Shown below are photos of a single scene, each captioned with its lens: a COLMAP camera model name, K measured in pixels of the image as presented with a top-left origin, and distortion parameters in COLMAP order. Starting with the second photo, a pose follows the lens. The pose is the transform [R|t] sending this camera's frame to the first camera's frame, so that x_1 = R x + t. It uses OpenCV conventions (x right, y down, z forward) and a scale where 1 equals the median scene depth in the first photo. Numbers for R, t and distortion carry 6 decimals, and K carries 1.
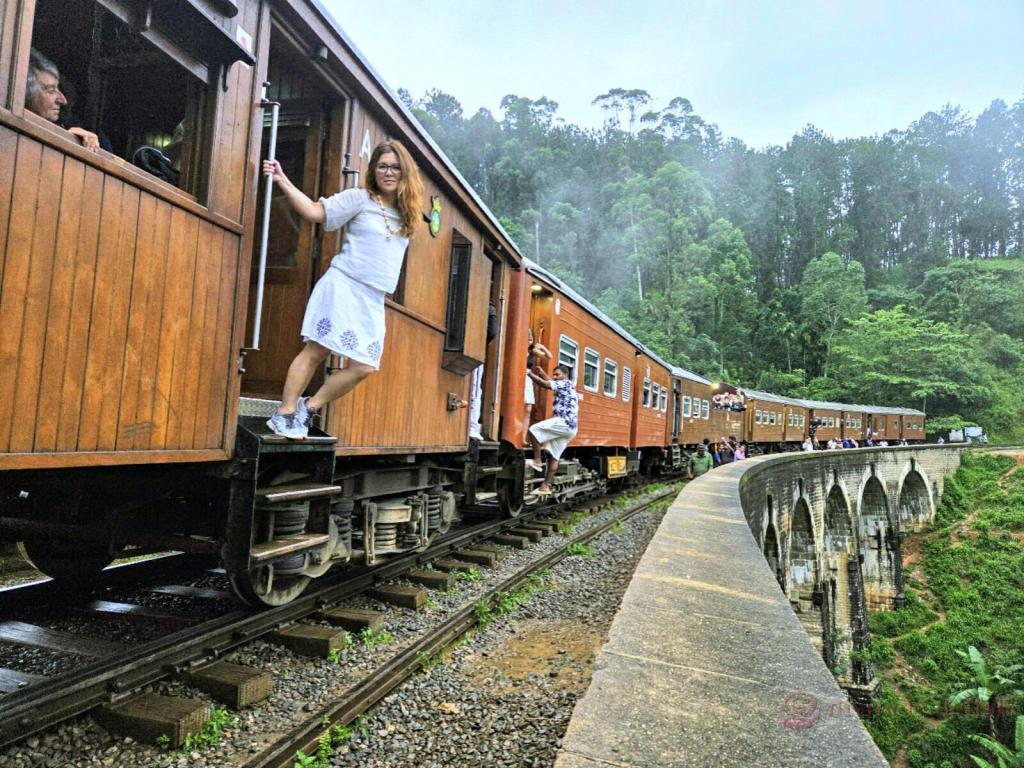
lens RADIAL K [[730.8, 0, 512.0], [0, 730.8, 384.0], [0, 0, 1]] dist [0.065229, -0.000980]
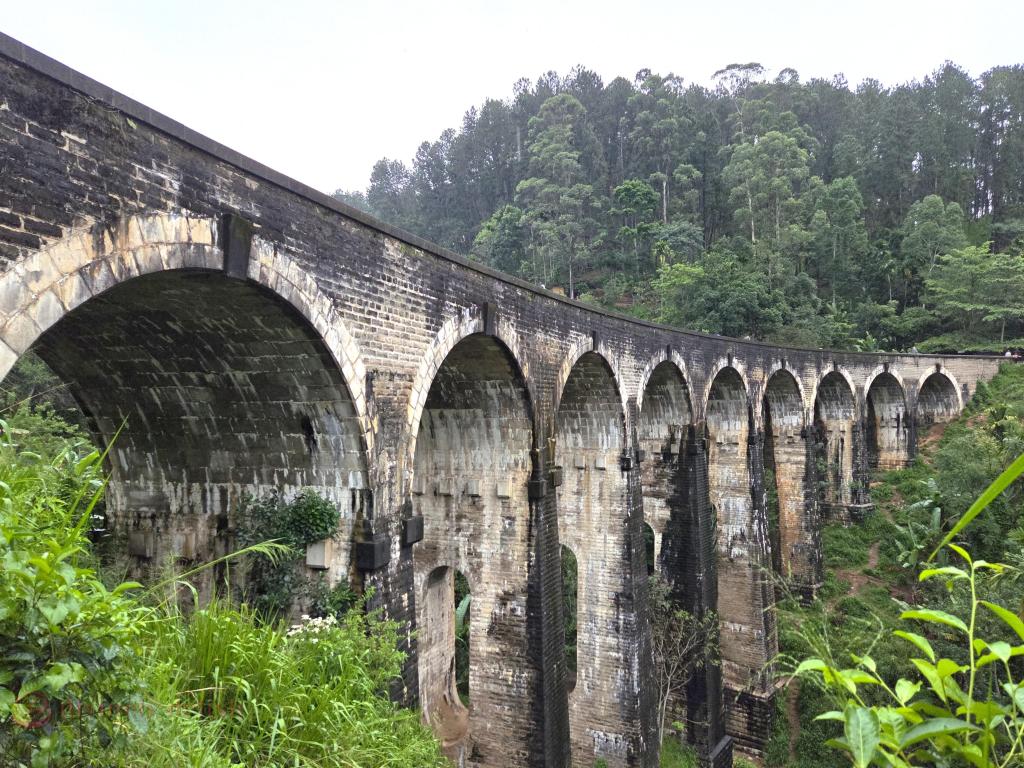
lens RADIAL K [[730.8, 0, 512.0], [0, 730.8, 384.0], [0, 0, 1]] dist [0.065229, -0.000980]
pose [[0.979743, 0.004683, -0.200203, 0.057483], [0.010501, 0.997150, 0.074712, 0.026383], [0.199983, -0.075301, 0.976902, -0.421718]]
